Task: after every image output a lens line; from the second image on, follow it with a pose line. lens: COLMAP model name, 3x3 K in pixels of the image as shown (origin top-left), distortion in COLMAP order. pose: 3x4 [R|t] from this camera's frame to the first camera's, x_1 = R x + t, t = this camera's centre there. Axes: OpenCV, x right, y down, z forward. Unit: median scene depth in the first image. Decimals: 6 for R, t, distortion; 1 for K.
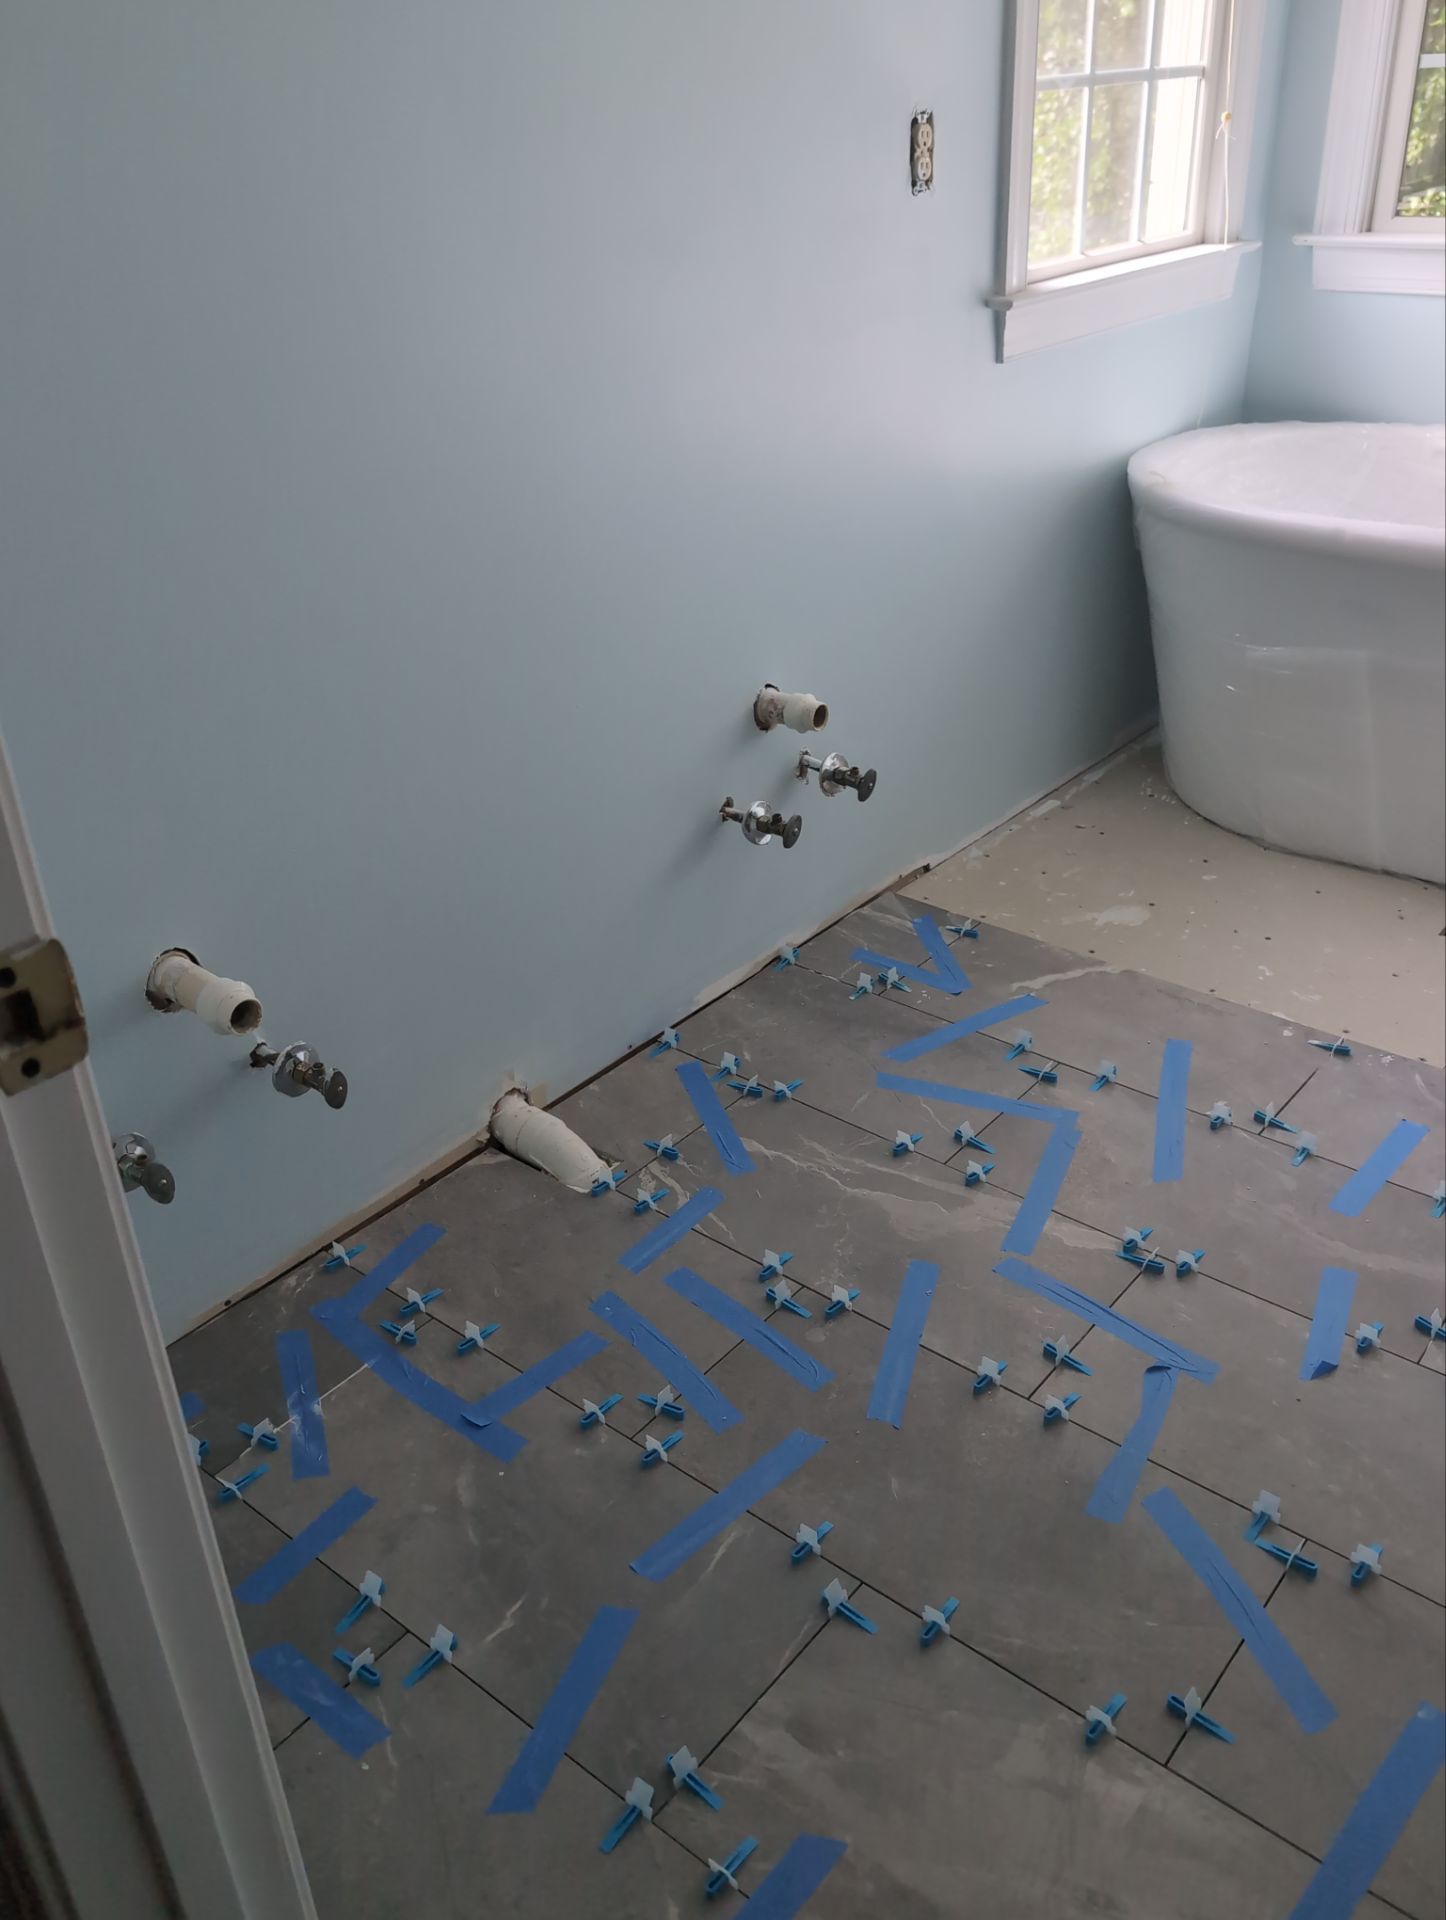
lens RADIAL K [[1623.4, 0, 730.8], [0, 1623.4, 966.6], [0, 0, 1]] dist [0.044444, -0.066481]
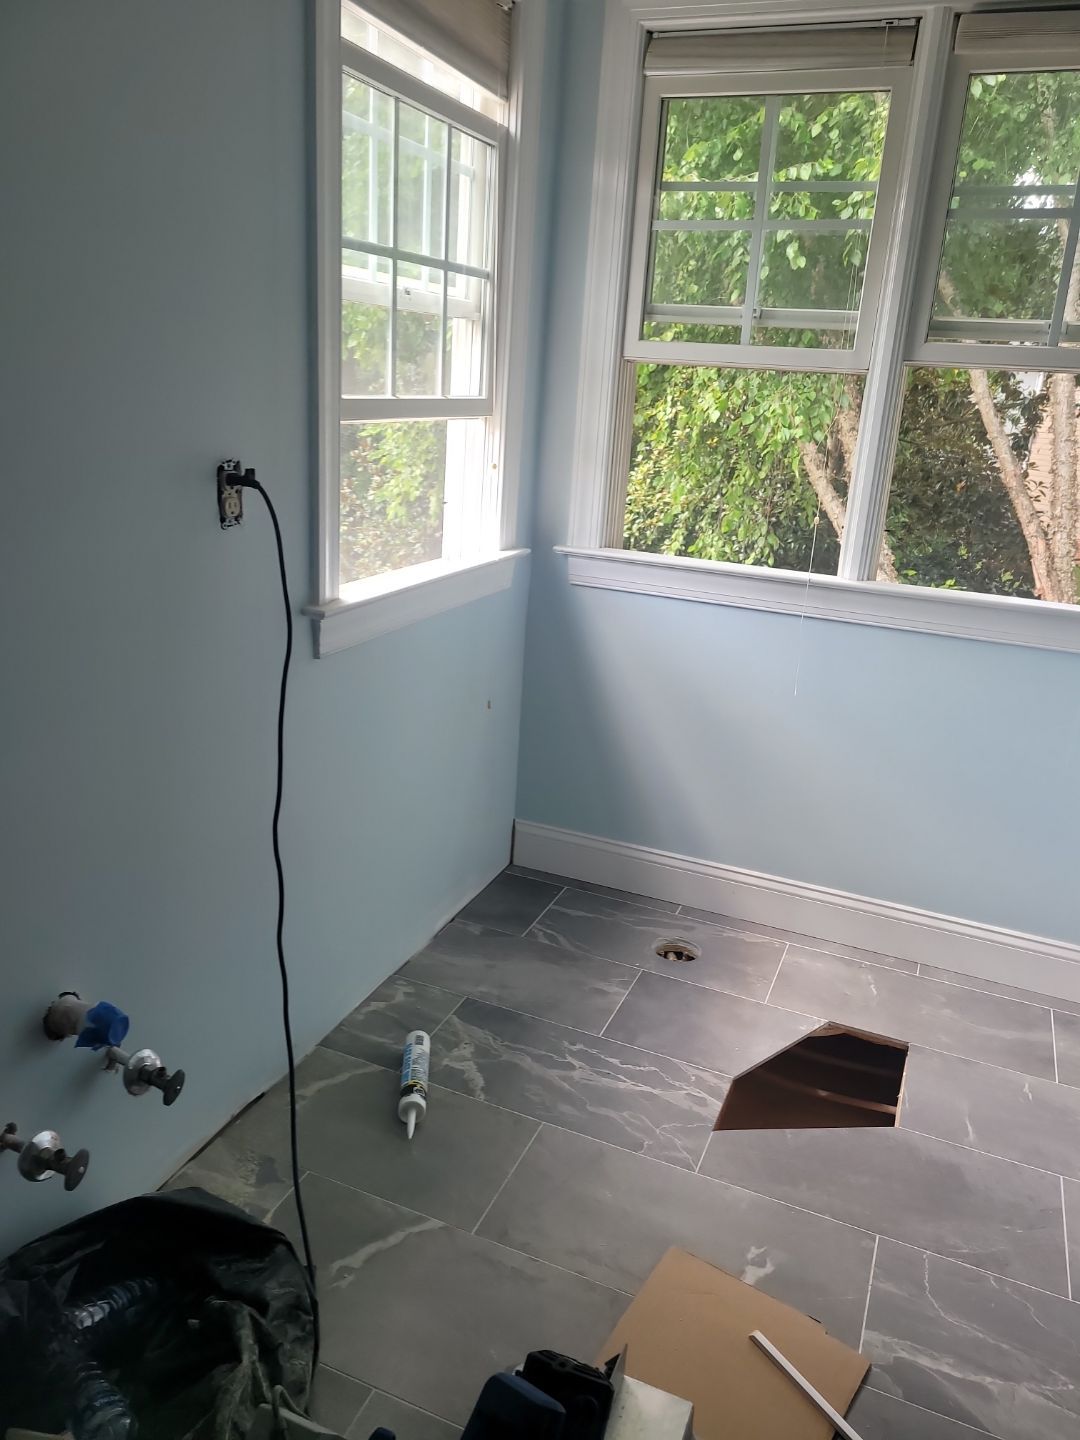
lens RADIAL K [[1079.3, 0, 549.3], [0, 1079.3, 691.1], [0, 0, 1]] dist [0.064158, -0.043576]
pose [[0.950391, 0.011817, 0.310833, 0.094446], [0.054296, 0.977635, -0.203179, -0.206408], [-0.306282, 0.209977, 0.928494, 0.281298]]
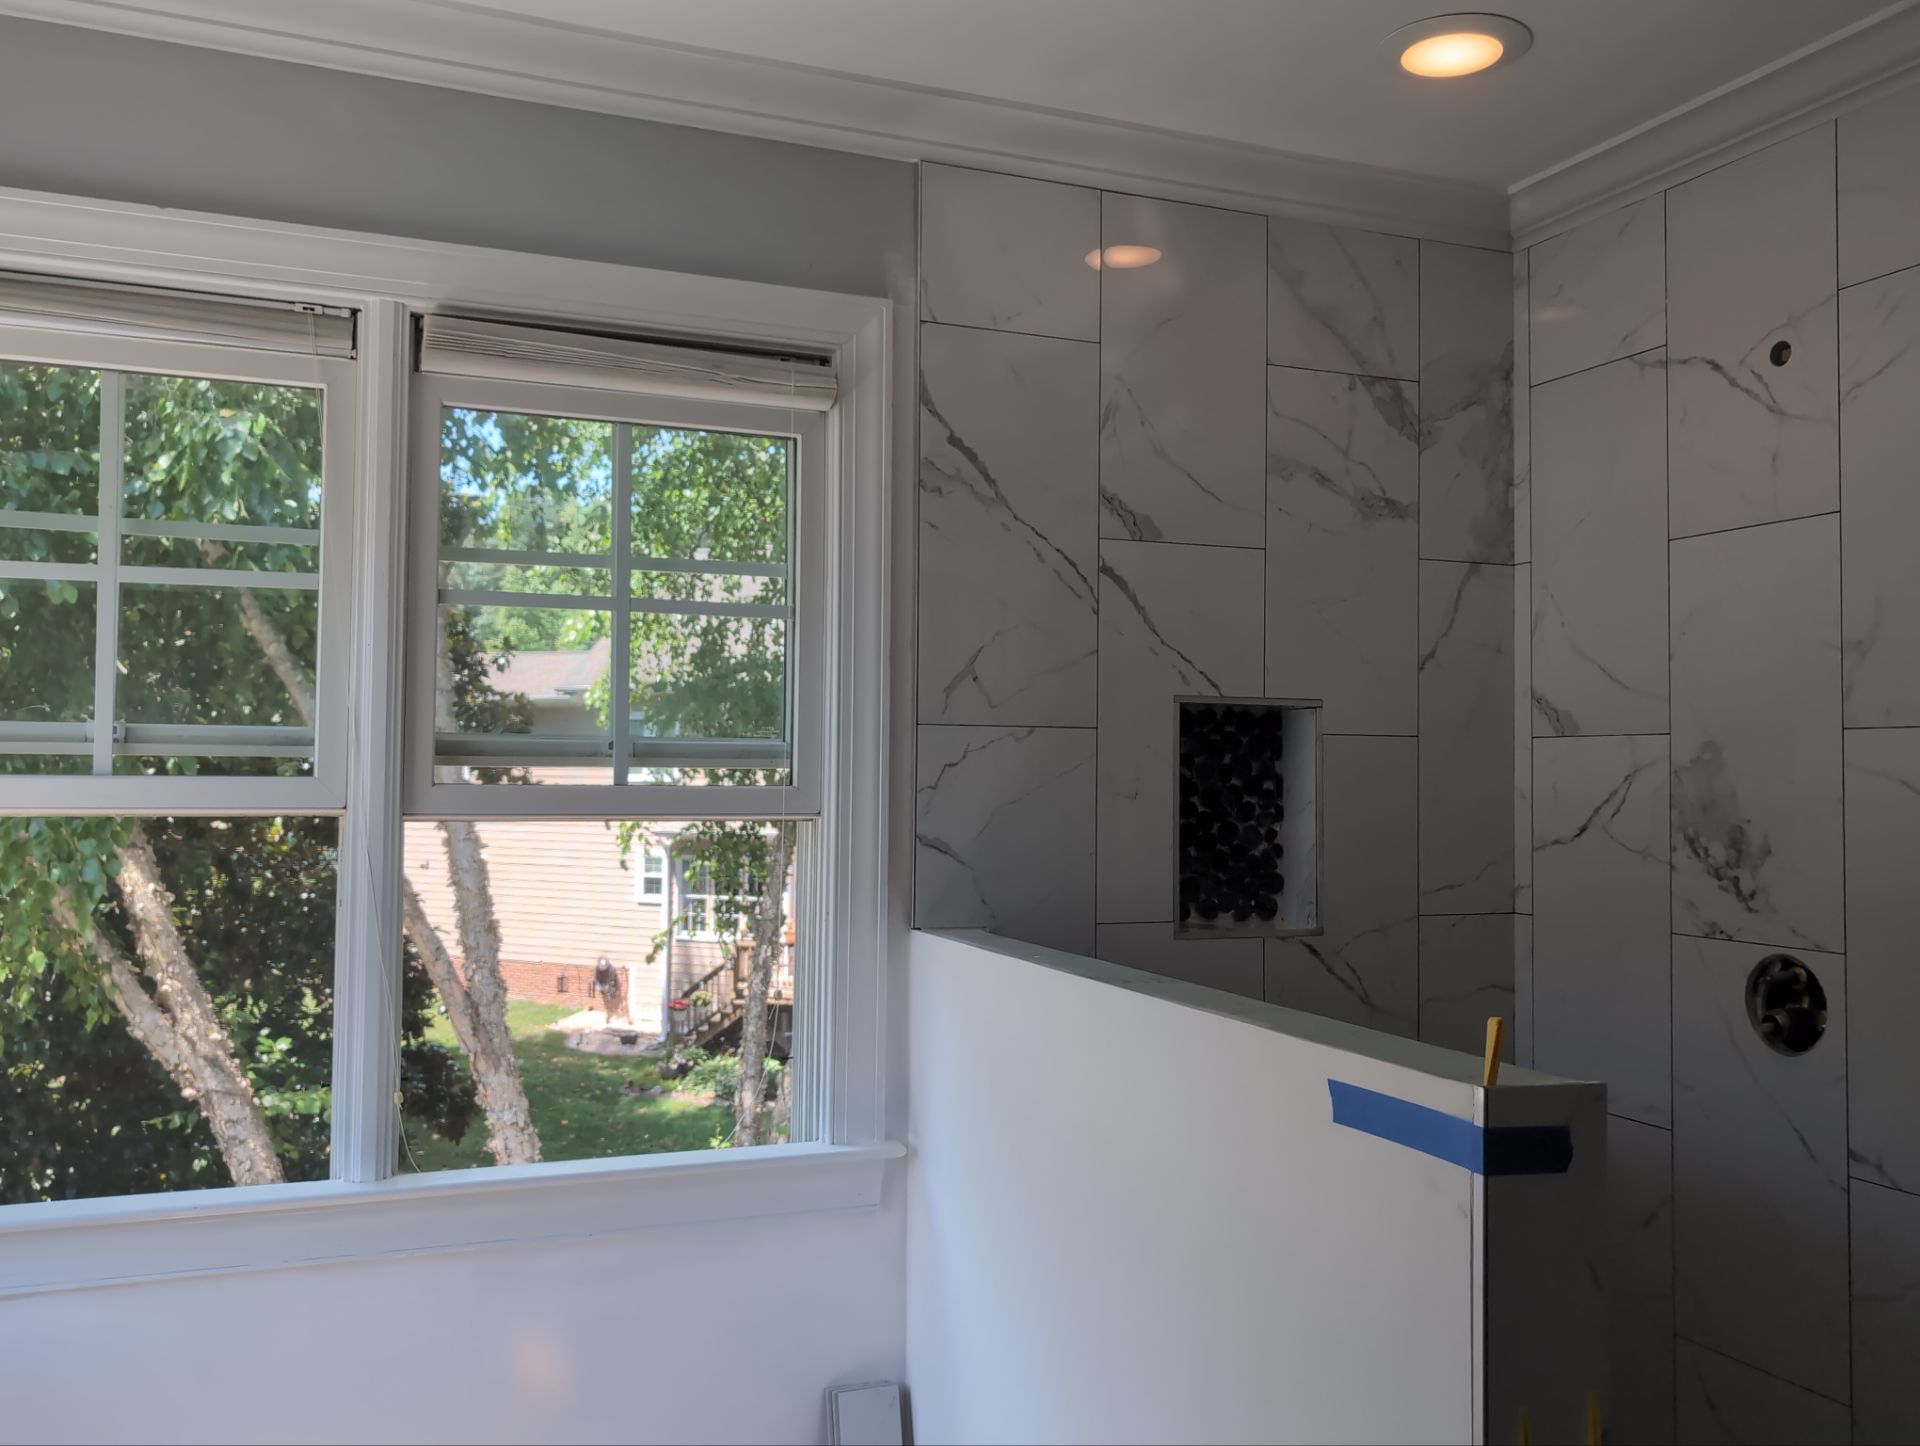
lens RADIAL K [[1623.4, 0, 961.2], [0, 1623.4, 735.4], [0, 0, 1]] dist [0.044444, -0.066481]
pose [[0.479413, 0.061376, 0.875441, 0.056211], [0.399482, 0.872945, -0.279967, -0.348782], [-0.781395, 0.483942, 0.393982, 0.433528]]
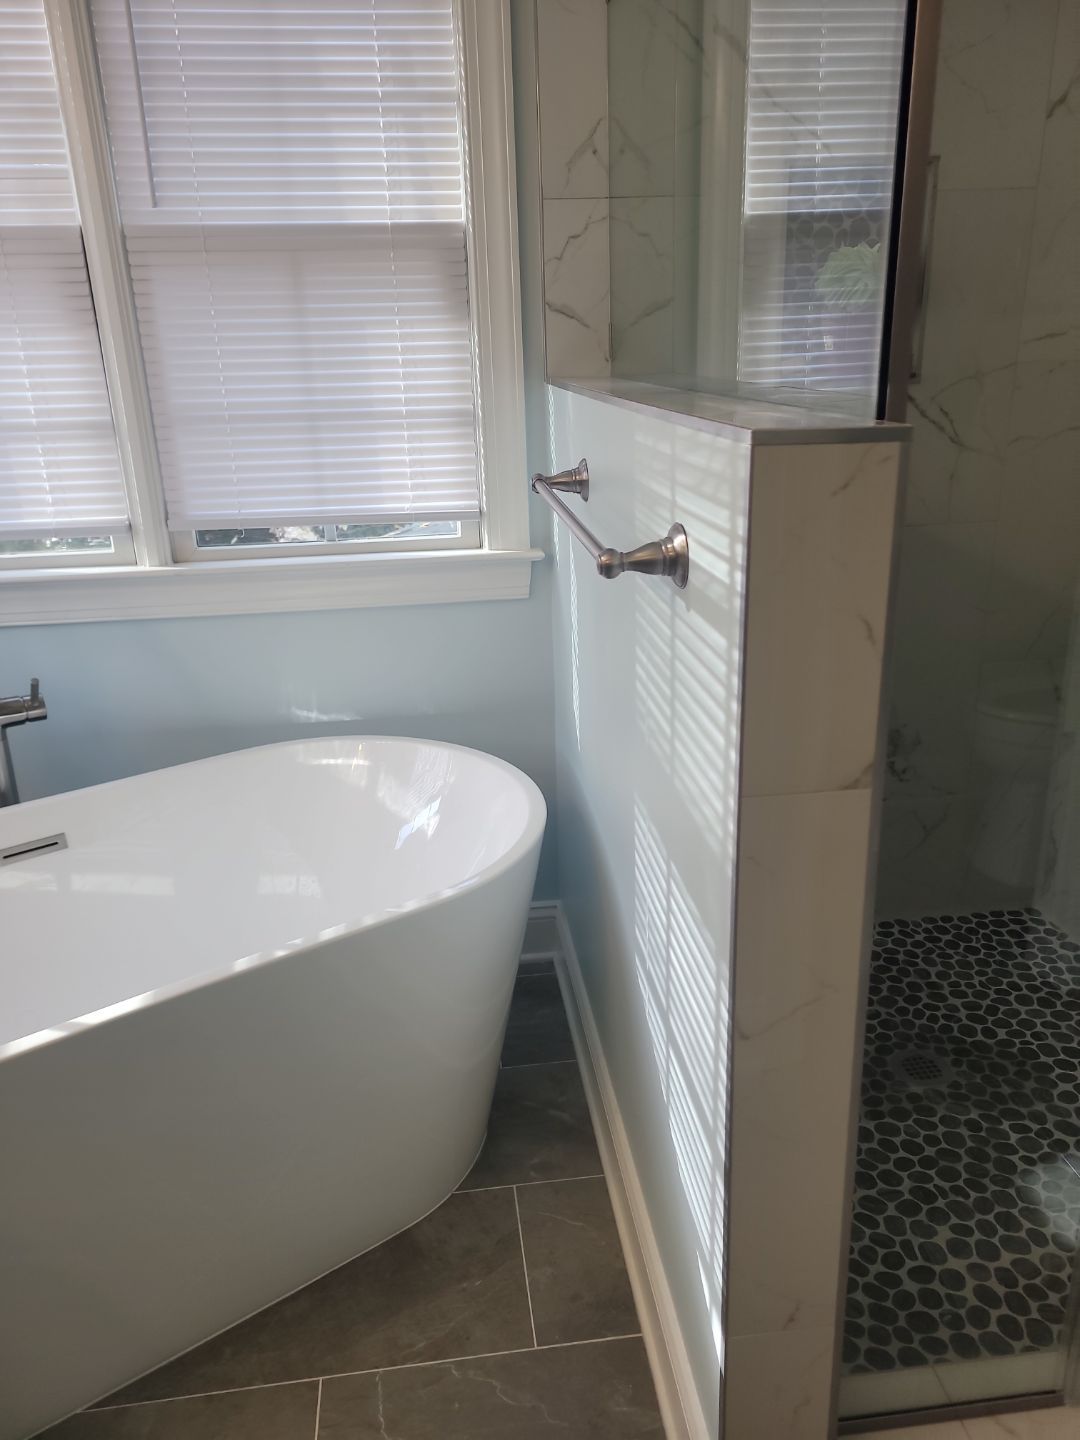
lens RADIAL K [[1079.3, 0, 544.5], [0, 1079.3, 713.9], [0, 0, 1]] dist [0.064158, -0.043576]
pose [[0.691727, -0.224411, 0.686406, 0.309885], [0.353437, 0.934079, -0.050792, -0.253533], [-0.629759, 0.277735, 0.725442, 0.373514]]
